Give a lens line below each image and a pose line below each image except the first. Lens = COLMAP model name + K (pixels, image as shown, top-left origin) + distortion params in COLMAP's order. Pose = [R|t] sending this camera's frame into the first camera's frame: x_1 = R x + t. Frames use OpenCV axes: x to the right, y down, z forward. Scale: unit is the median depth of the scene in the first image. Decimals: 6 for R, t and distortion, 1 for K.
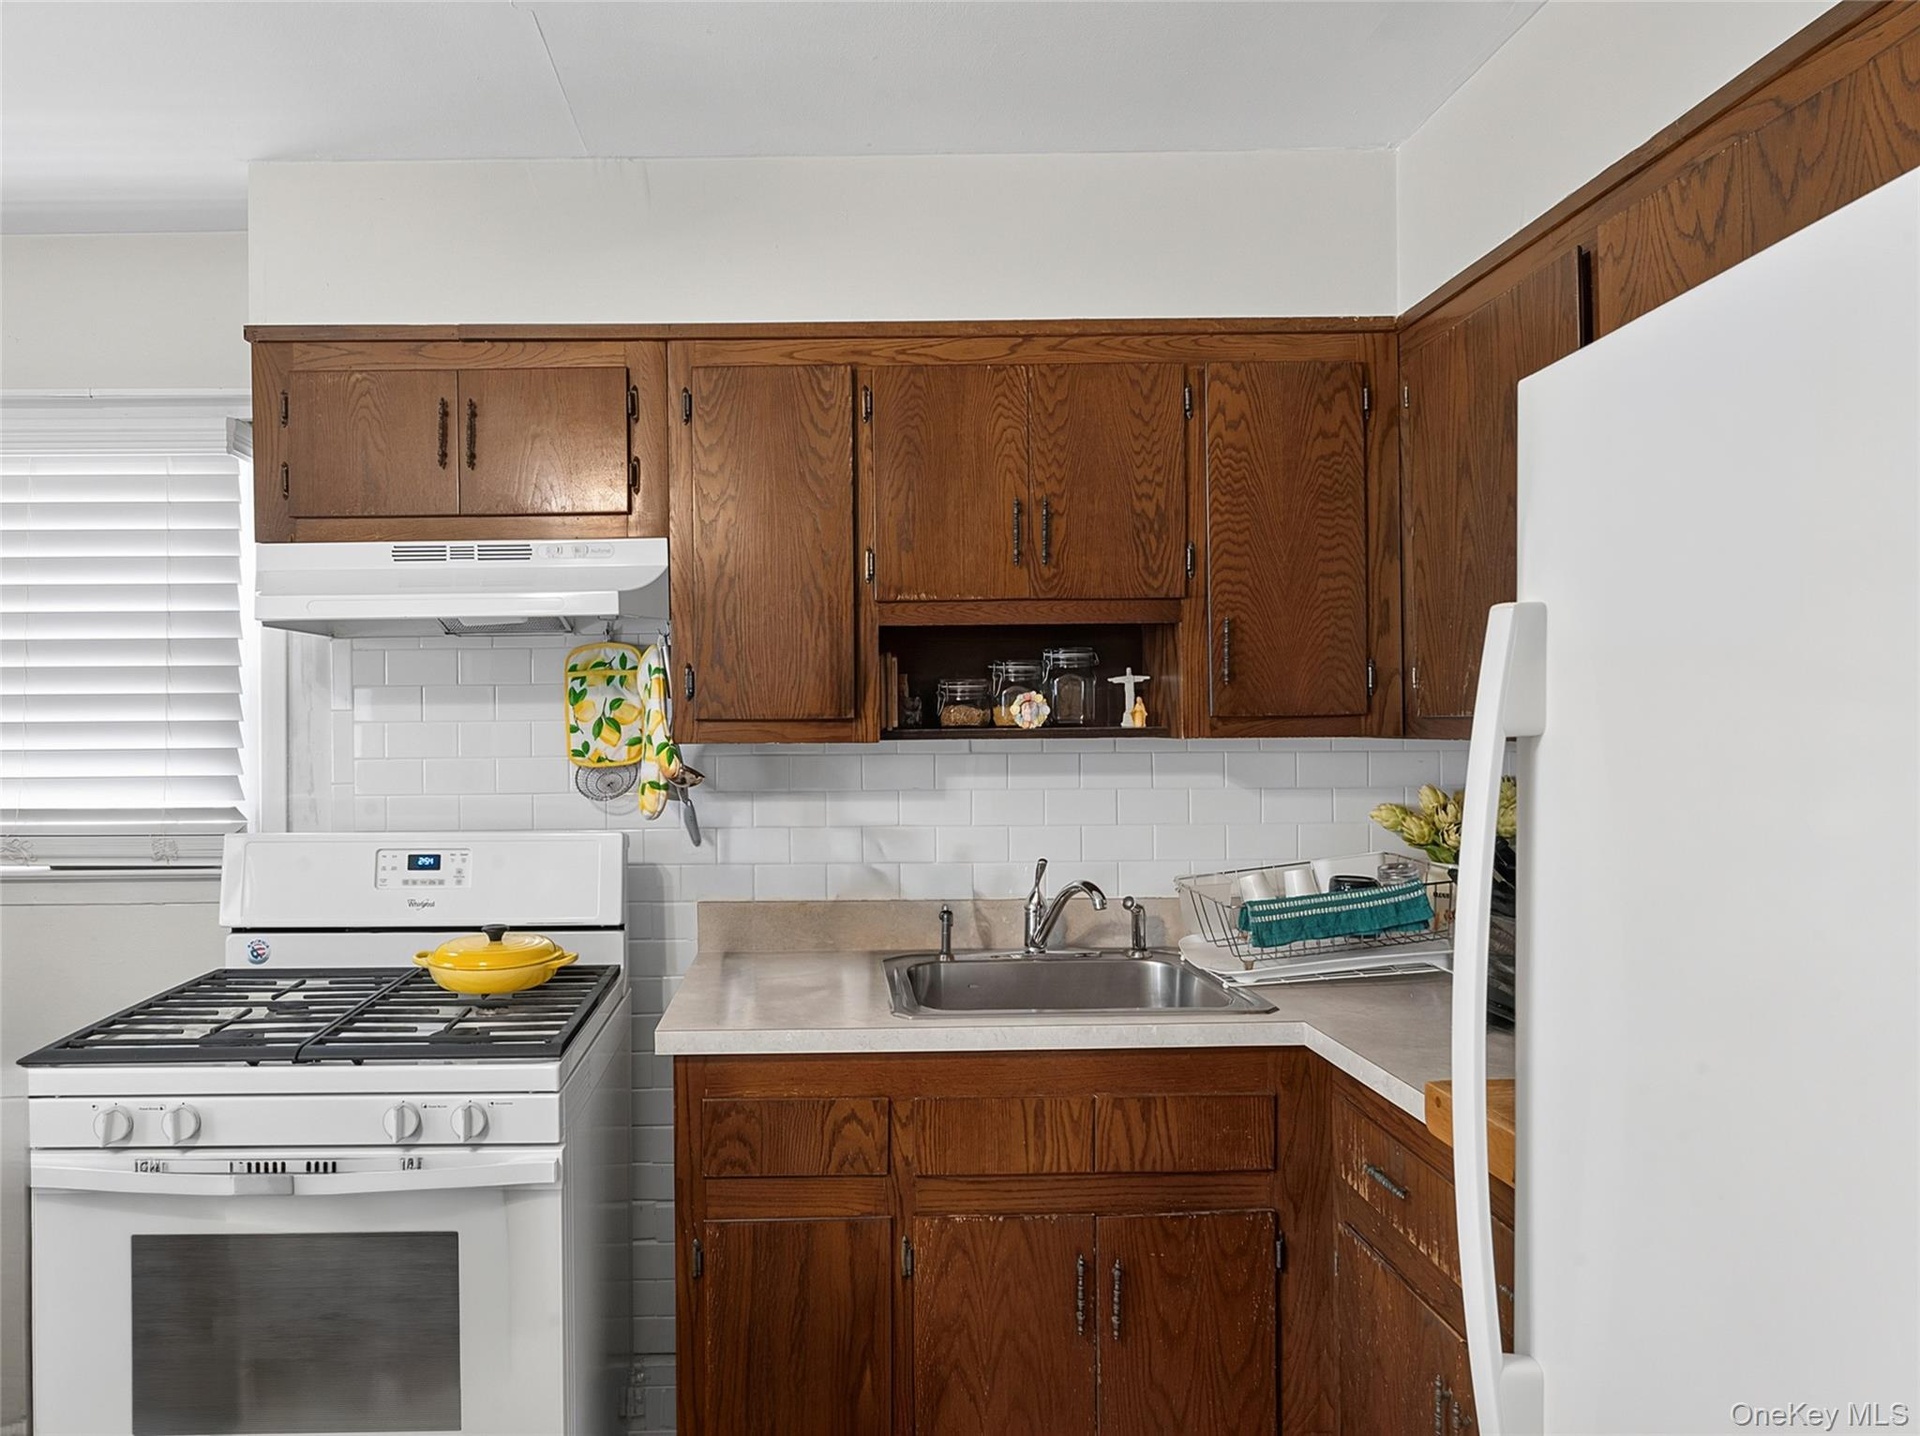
lens RADIAL K [[1311.0, 0, 960.9], [0, 1311.0, 717.2], [0, 0, 1]] dist [0.002573, -0.003904]
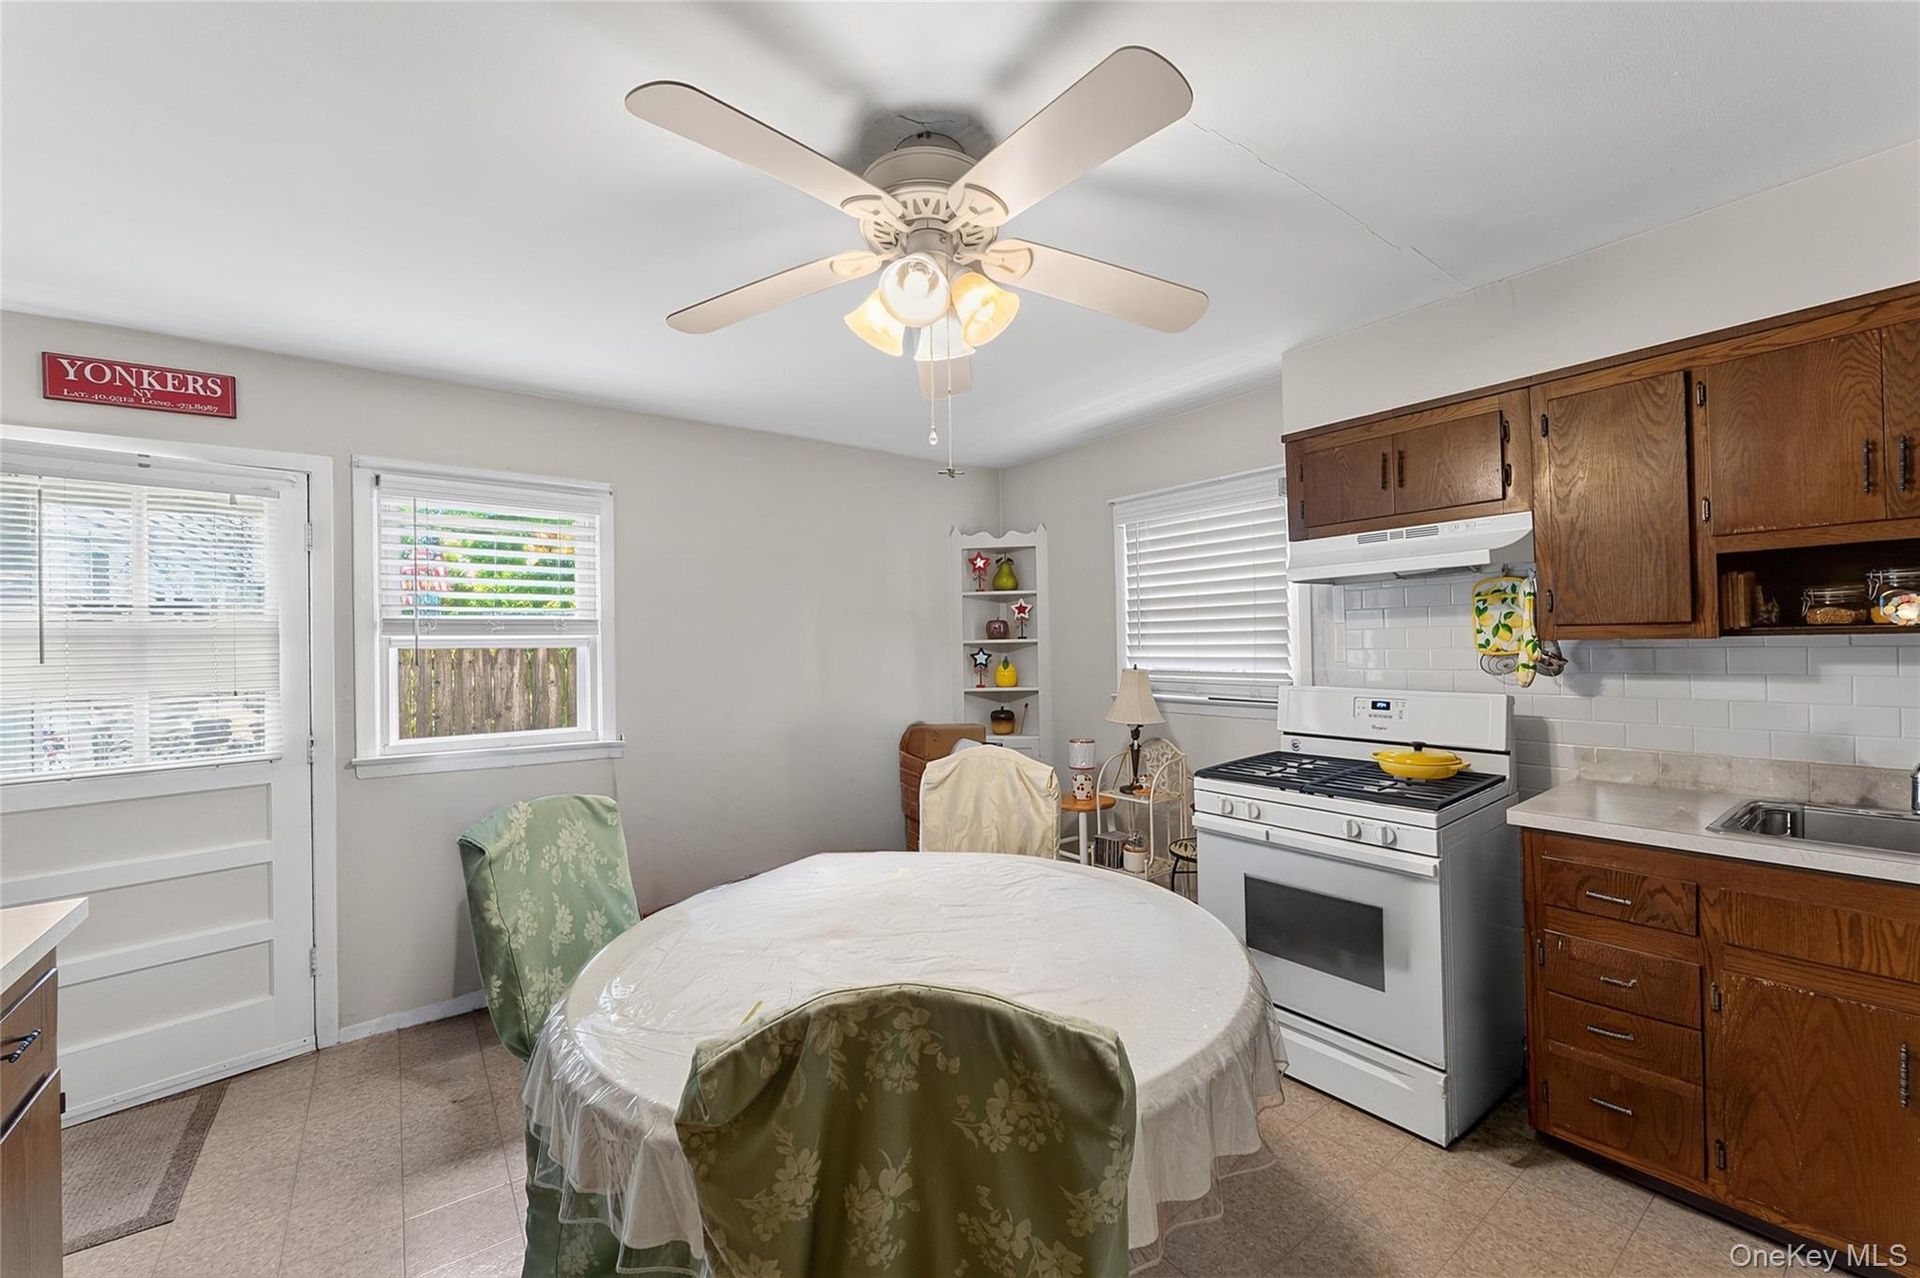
lens RADIAL K [[739.7, 0, 966.4], [0, 739.7, 635.4], [0, 0, 1]] dist [-0.002049, -0.000053]
pose [[0.598187, -0.012227, -0.801263, 0.081421], [0.022693, 0.999741, 0.001686, -0.002730], [0.801035, -0.019192, 0.598310, -0.089729]]
